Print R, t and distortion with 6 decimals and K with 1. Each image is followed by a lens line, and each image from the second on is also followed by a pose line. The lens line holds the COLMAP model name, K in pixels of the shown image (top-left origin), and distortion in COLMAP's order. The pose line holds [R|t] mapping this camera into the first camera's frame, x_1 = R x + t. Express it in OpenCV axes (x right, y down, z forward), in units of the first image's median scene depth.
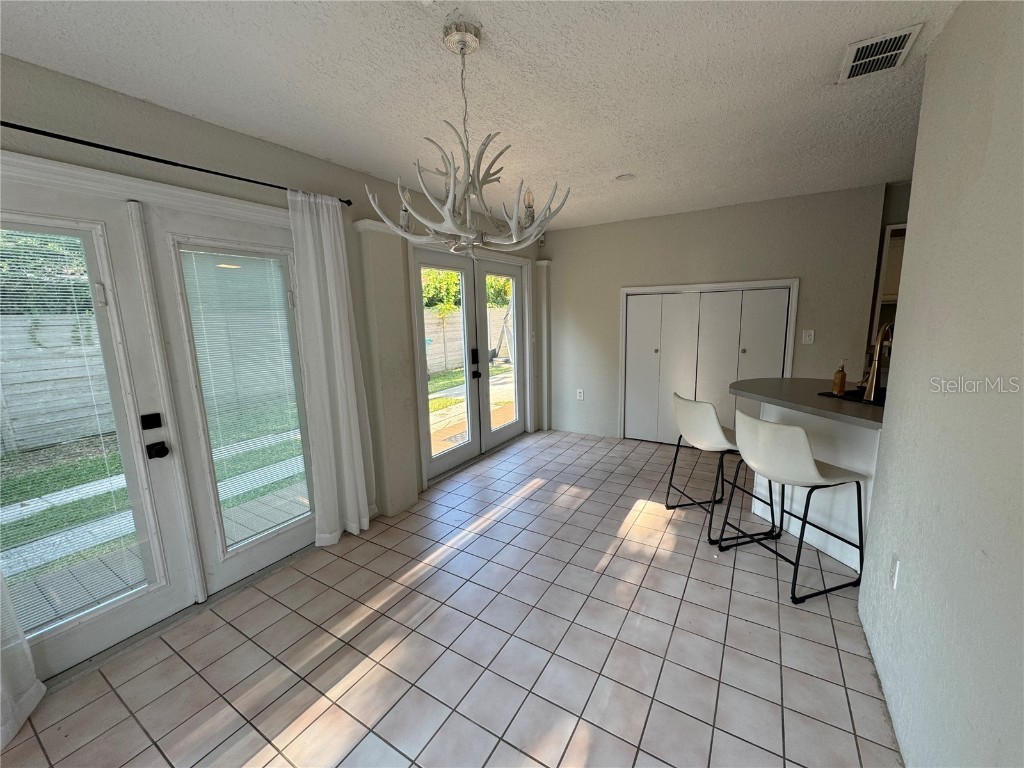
lens RADIAL K [[405.9, 0, 513.4], [0, 405.9, 384.6], [0, 0, 1]] dist [-0.001105, -0.000047]
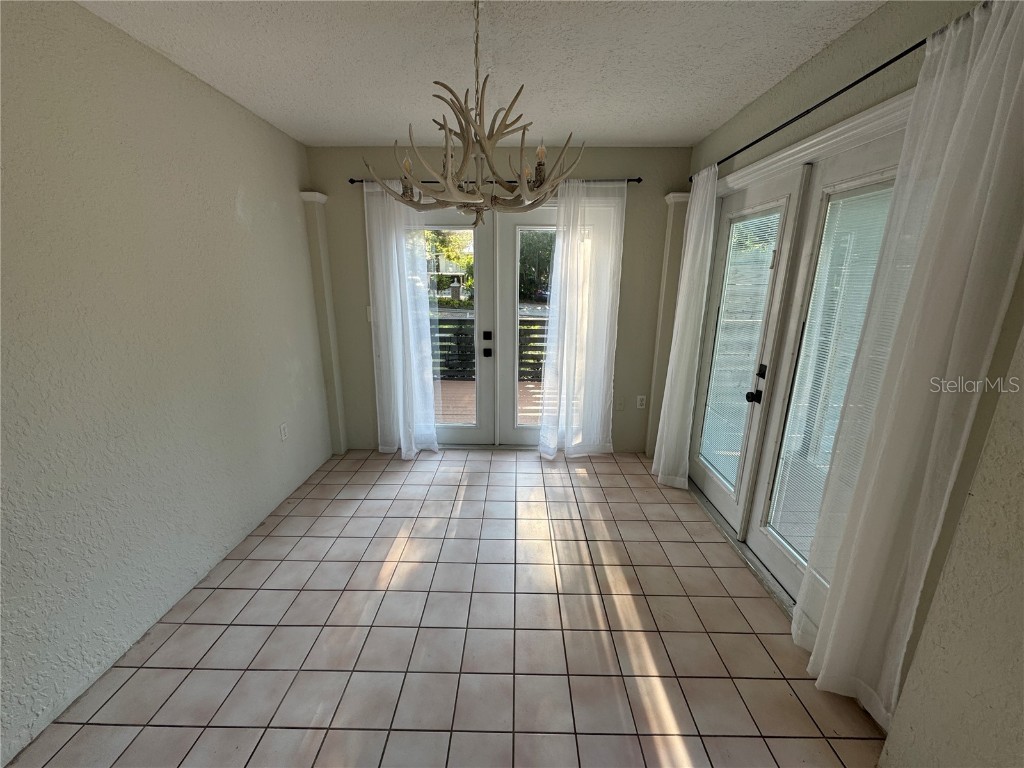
lens RADIAL K [[405.9, 0, 511.6], [0, 405.9, 383.4], [0, 0, 1]] dist [-0.001105, -0.000047]
pose [[-0.859769, 0.150980, -0.487855, 0.273447], [-0.066939, 0.913739, 0.400751, -0.285893], [0.506277, 0.377209, -0.775498, 1.516369]]
